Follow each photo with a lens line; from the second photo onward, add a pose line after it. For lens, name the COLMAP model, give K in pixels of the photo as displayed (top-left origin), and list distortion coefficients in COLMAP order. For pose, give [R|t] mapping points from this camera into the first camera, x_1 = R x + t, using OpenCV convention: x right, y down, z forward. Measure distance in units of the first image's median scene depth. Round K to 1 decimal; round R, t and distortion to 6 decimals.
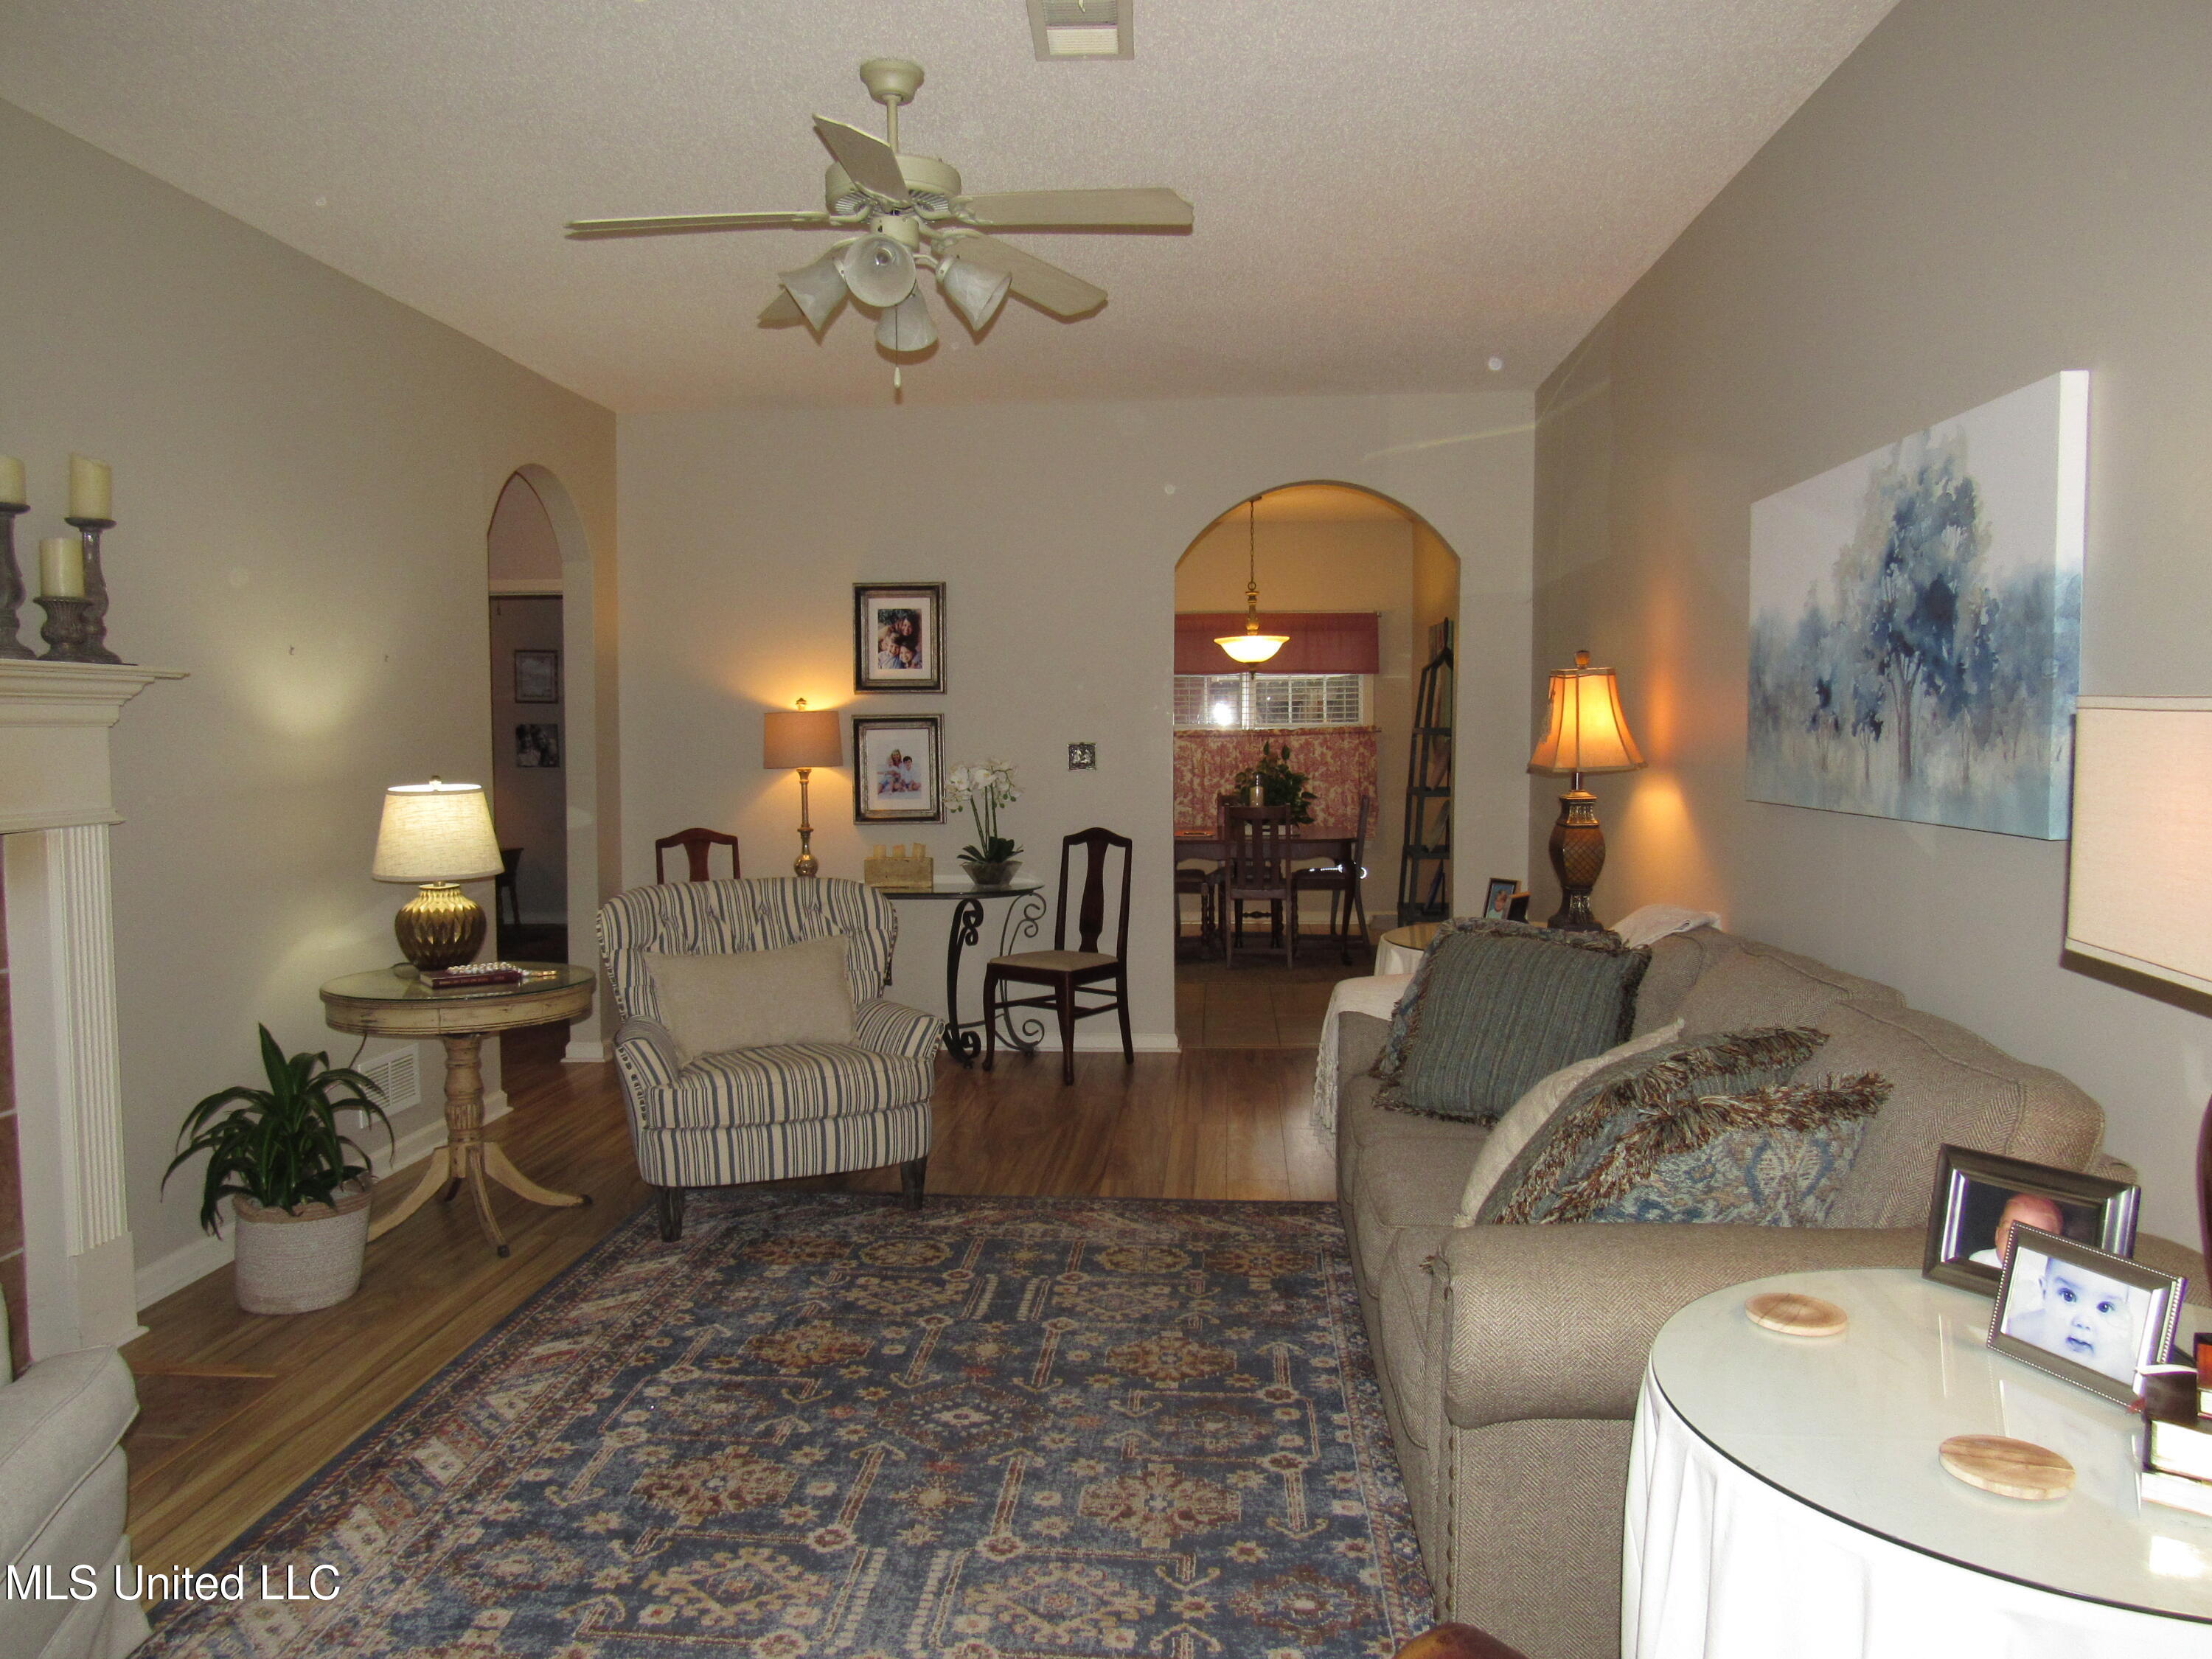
lens RADIAL K [[1591.6, 0, 1099.9], [0, 1591.6, 823.8], [0, 0, 1]] dist [-0.017589, 0.004695]
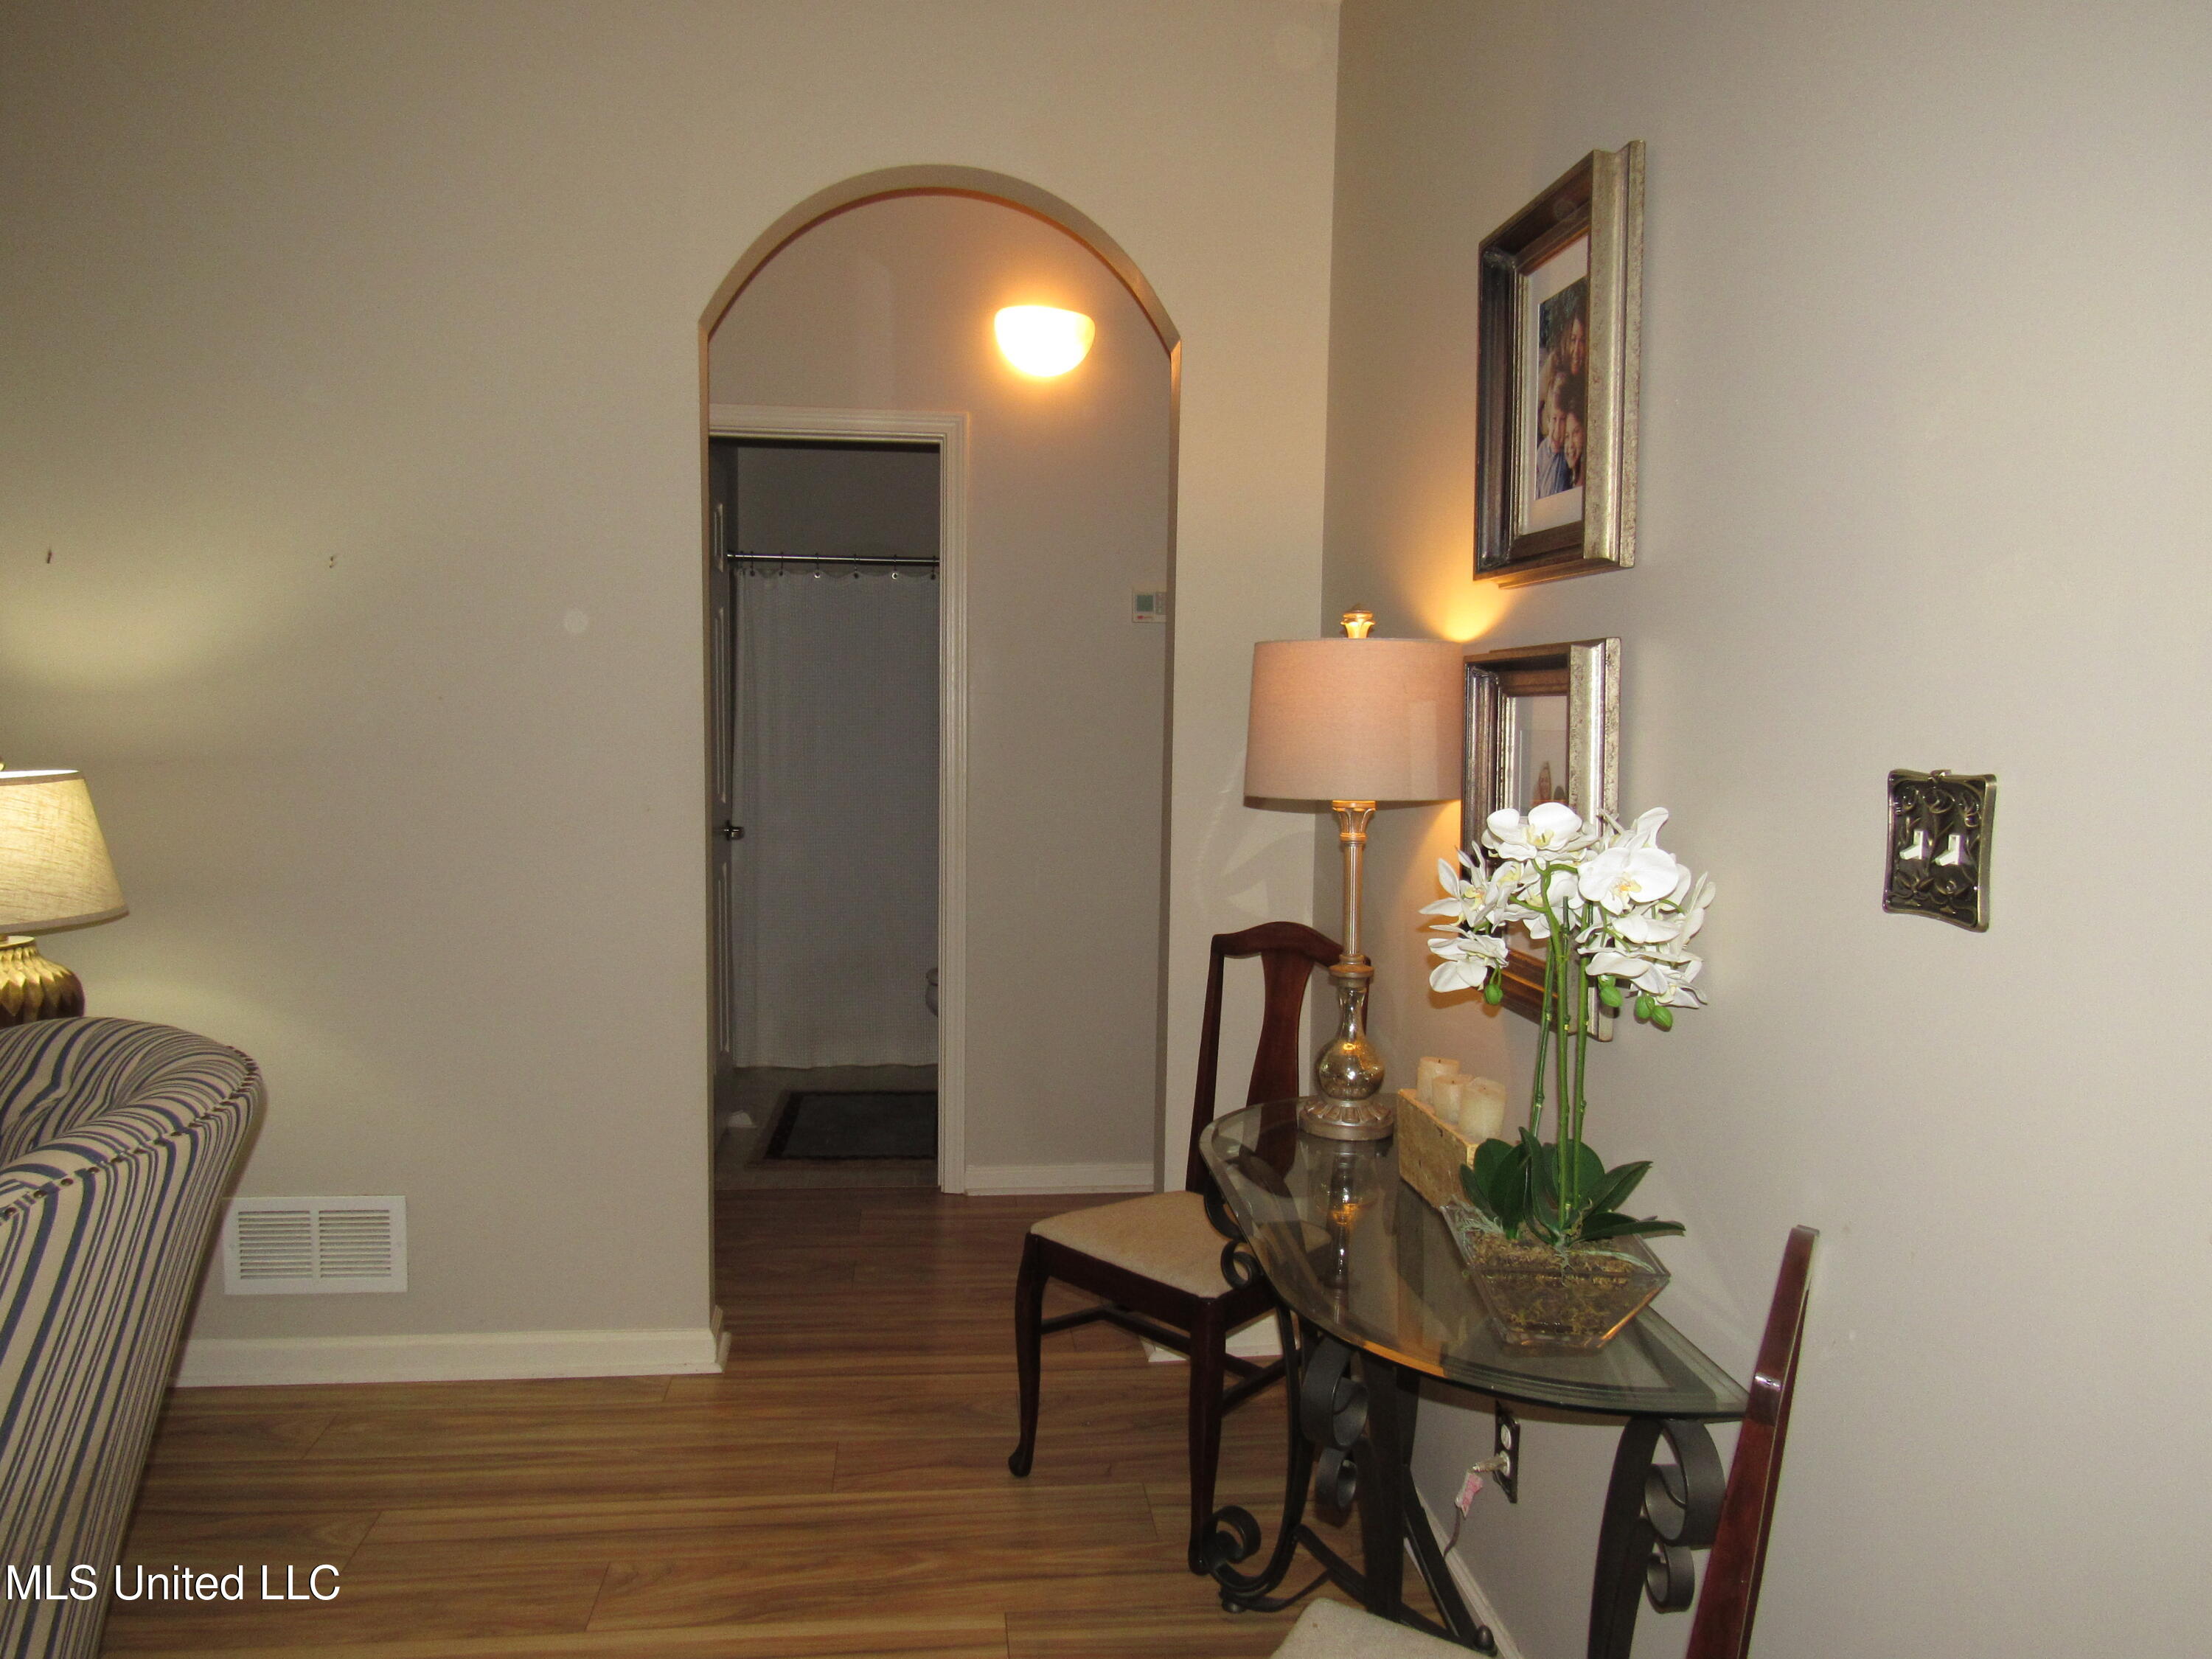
lens RADIAL K [[1591.6, 0, 1105.1], [0, 1591.6, 833.2], [0, 0, 1]] dist [-0.017589, 0.004695]
pose [[0.189019, 0.090565, -0.977788, 0.307184], [-0.074825, 0.994171, 0.077618, -0.102117], [0.979119, 0.058492, 0.194694, 1.731373]]
